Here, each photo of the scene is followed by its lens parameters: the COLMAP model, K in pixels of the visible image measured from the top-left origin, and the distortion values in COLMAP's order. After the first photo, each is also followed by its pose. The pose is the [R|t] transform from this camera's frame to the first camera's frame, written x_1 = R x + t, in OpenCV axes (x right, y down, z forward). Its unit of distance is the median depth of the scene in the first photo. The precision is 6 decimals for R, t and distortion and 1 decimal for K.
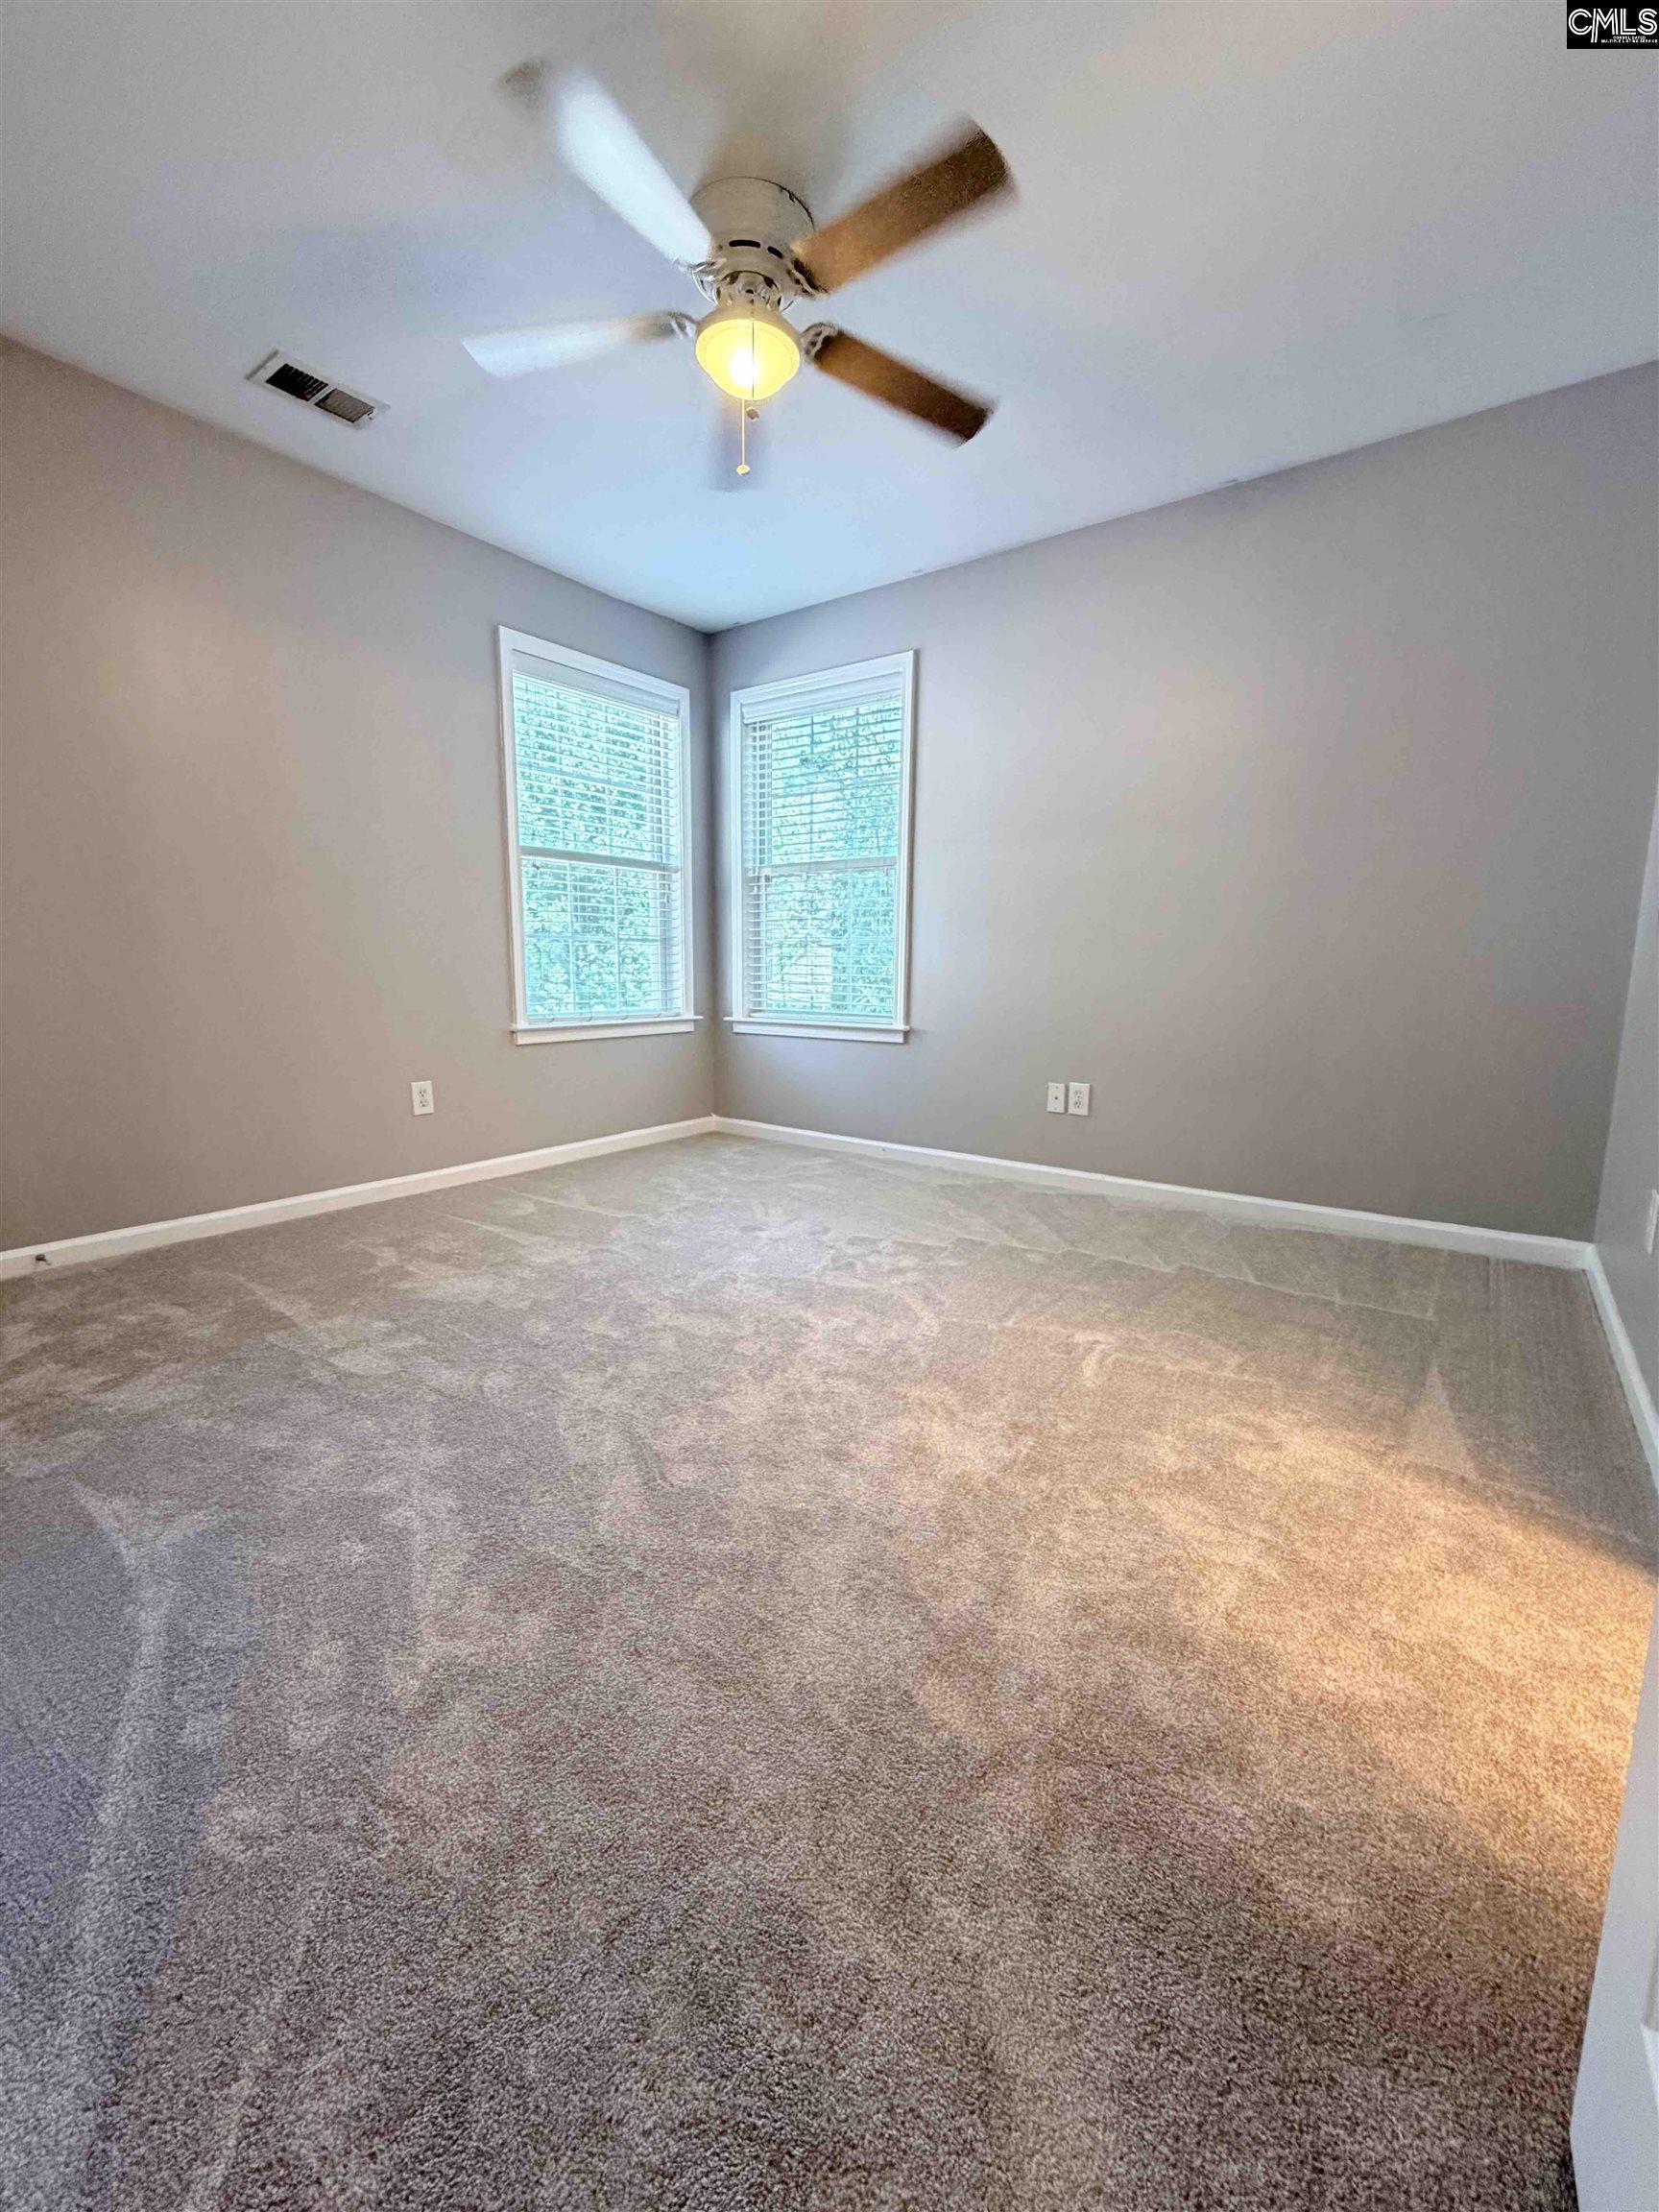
lens RADIAL K [[885.1, 0, 833.8], [0, 885.1, 1099.0], [0, 0, 1]] dist [-0.001603, 0.000525]
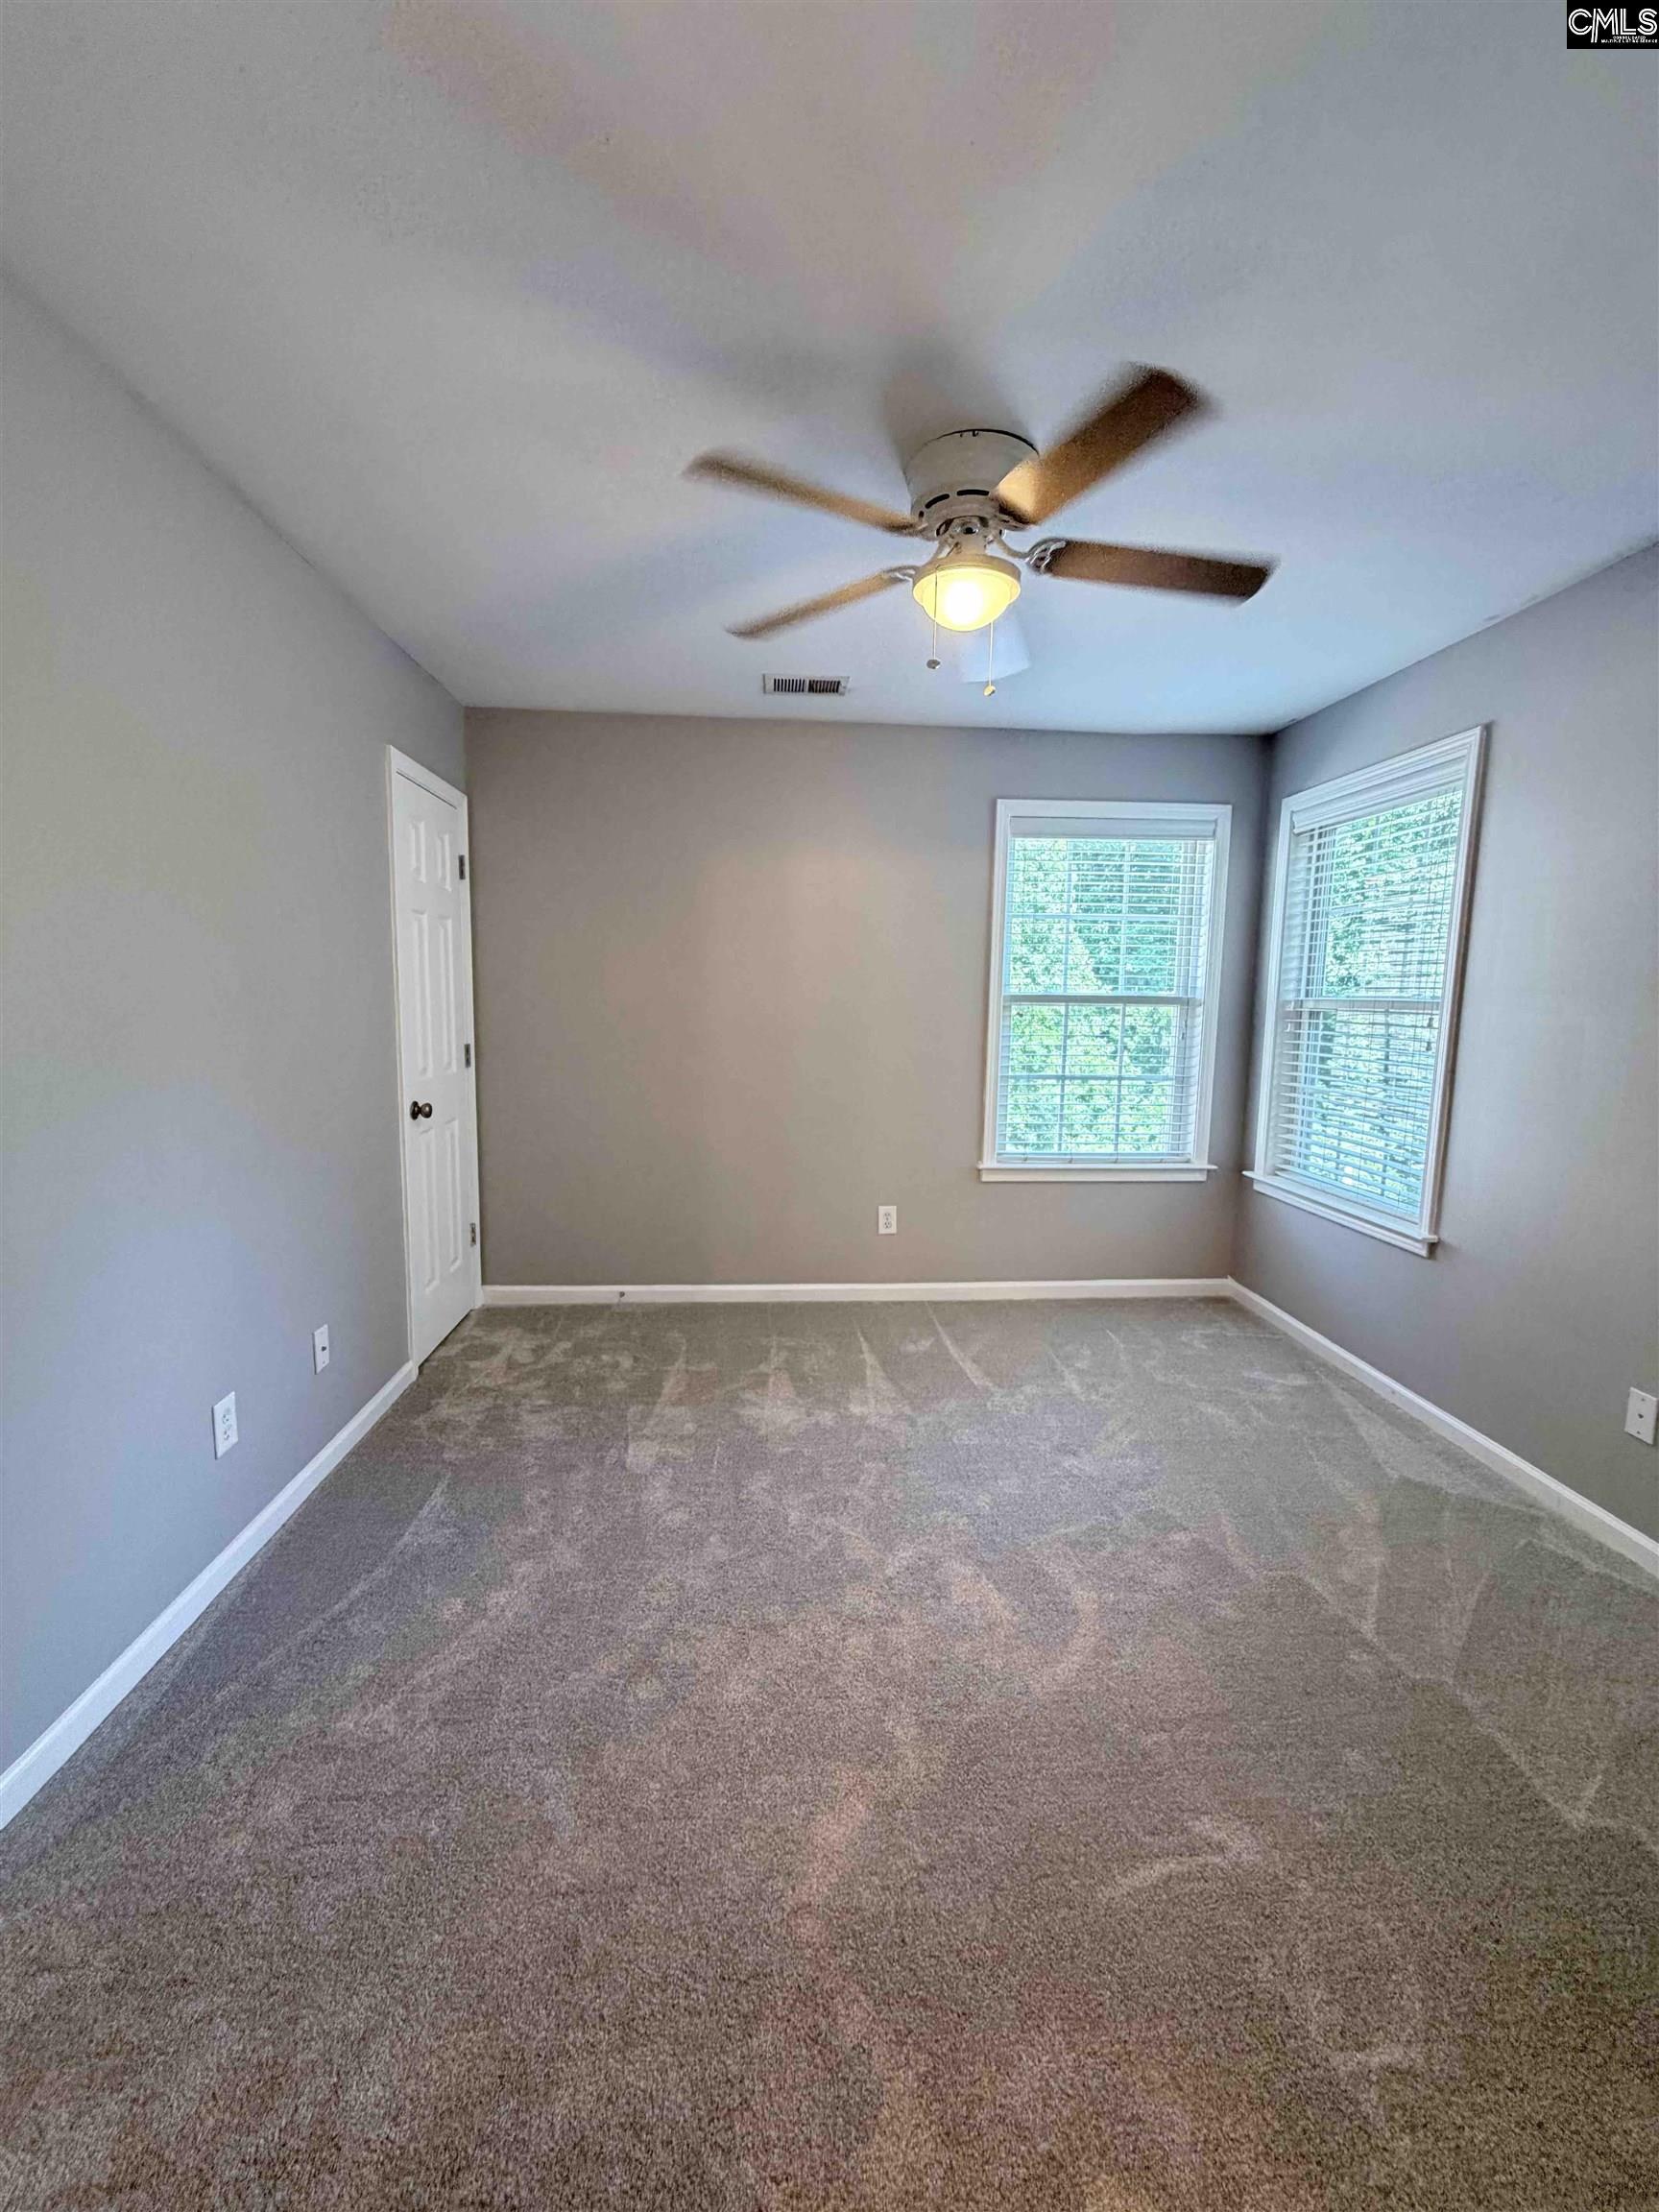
lens RADIAL K [[885.1, 0, 830.9], [0, 885.1, 1099.5], [0, 0, 1]] dist [-0.001603, 0.000525]
pose [[0.648796, 0.091463, -0.755446, 0.387569], [-0.125482, 0.992019, 0.012338, -0.182266], [0.750546, 0.086790, 0.655095, 0.195426]]
